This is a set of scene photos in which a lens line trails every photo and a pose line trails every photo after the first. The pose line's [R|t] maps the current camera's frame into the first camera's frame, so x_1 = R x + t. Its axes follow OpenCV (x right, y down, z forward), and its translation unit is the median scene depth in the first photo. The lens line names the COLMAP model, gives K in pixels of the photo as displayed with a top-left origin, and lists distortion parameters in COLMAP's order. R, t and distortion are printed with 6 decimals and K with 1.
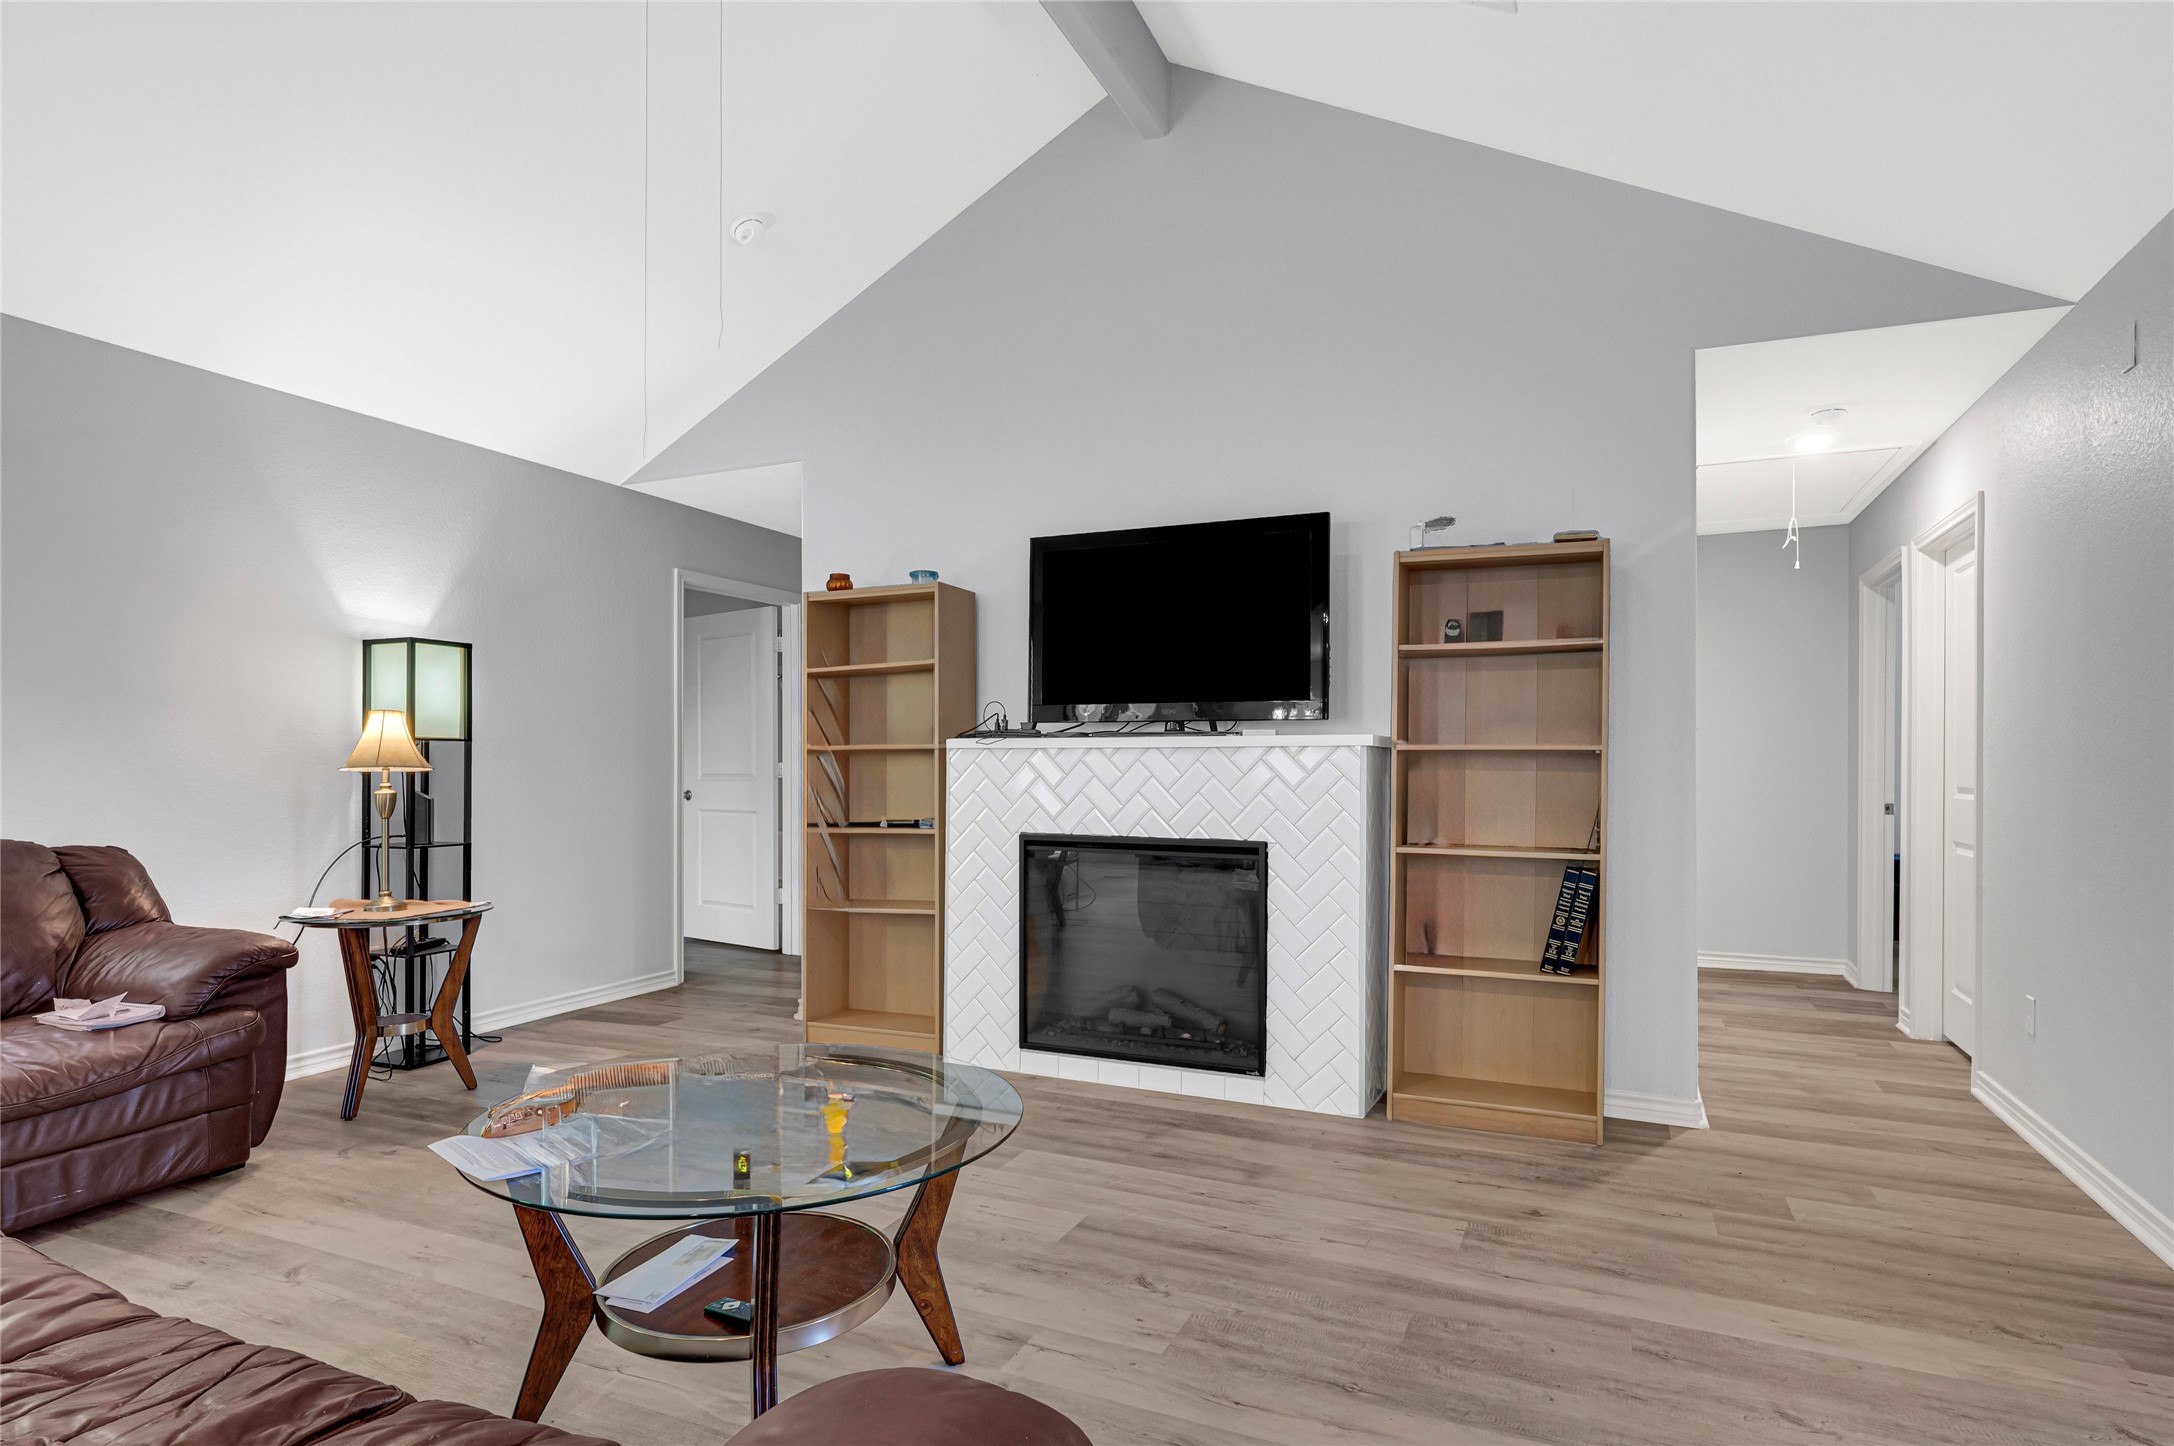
lens RADIAL K [[1142.8, 0, 1085.3], [0, 1142.8, 755.7], [0, 0, 1]] dist [0.001159, 0.001532]
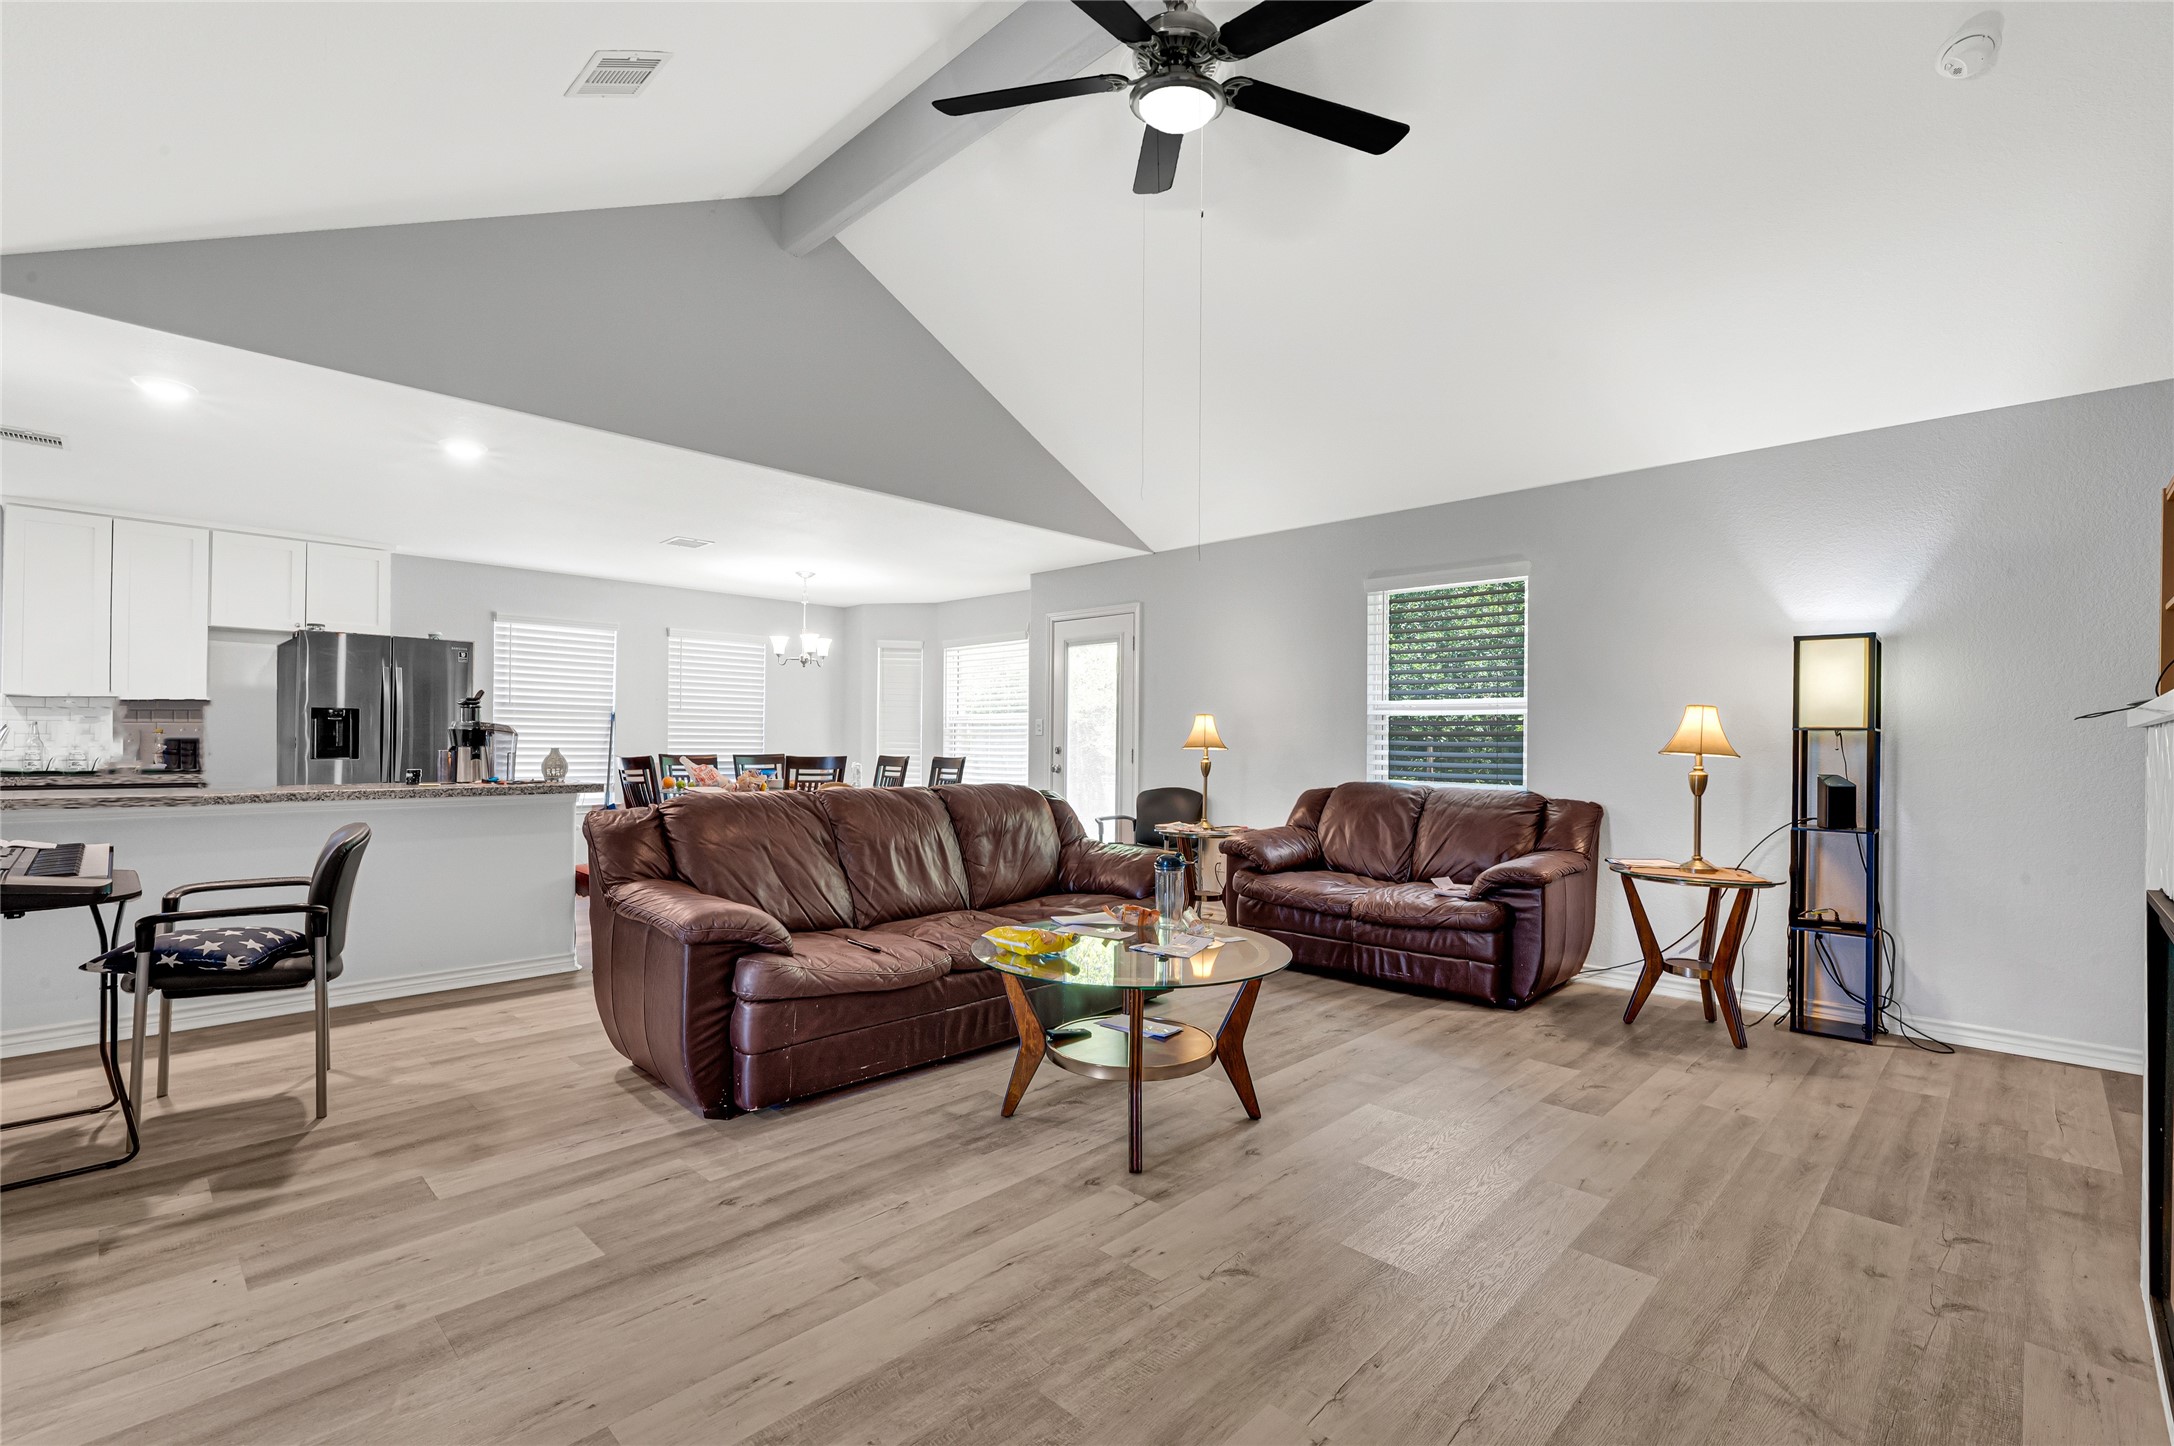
lens RADIAL K [[976.4, 0, 1092.1], [0, 976.4, 742.9], [0, 0, 1]] dist [0.001584, 0.000189]
pose [[-0.342722, -0.006832, -0.939412, 0.539613], [-0.009346, 0.999949, -0.003863, 0.009696], [0.939390, 0.007456, -0.342769, 0.718216]]
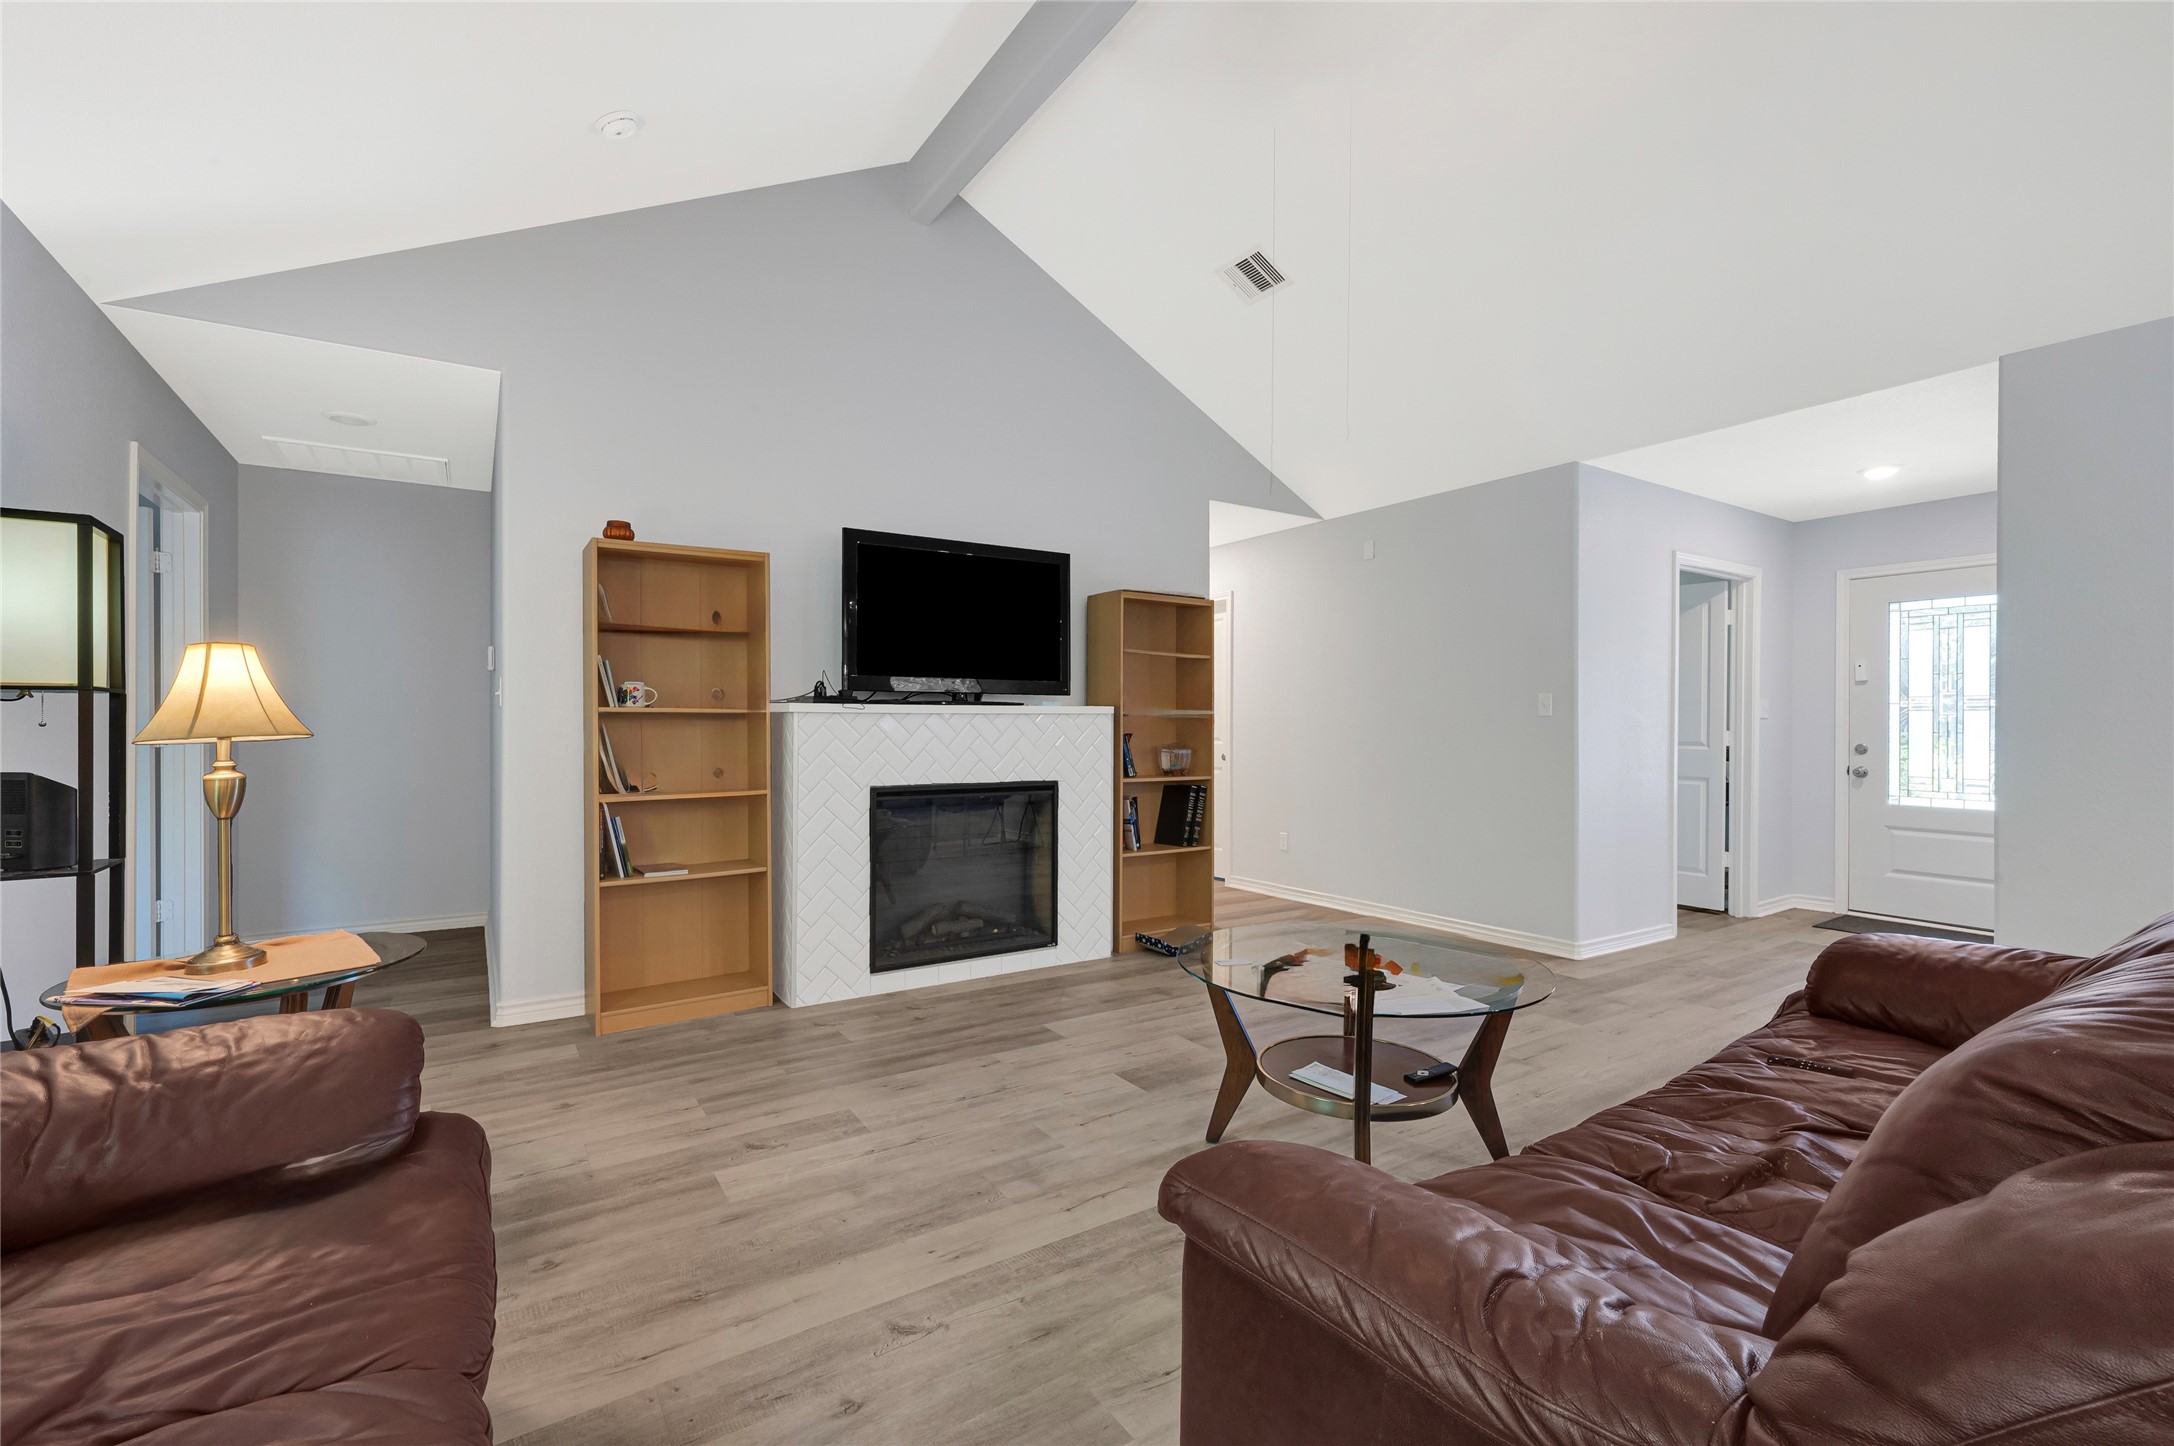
lens RADIAL K [[927.0, 0, 1084.0], [0, 927.0, 722.6], [0, 0, 1]] dist [0.000533, 0.000064]
pose [[0.544156, 0.000275, 0.838984, -0.744024], [-0.004210, 0.999988, 0.002403, -0.000174], [-0.838973, -0.004839, 0.544151, 0.321807]]
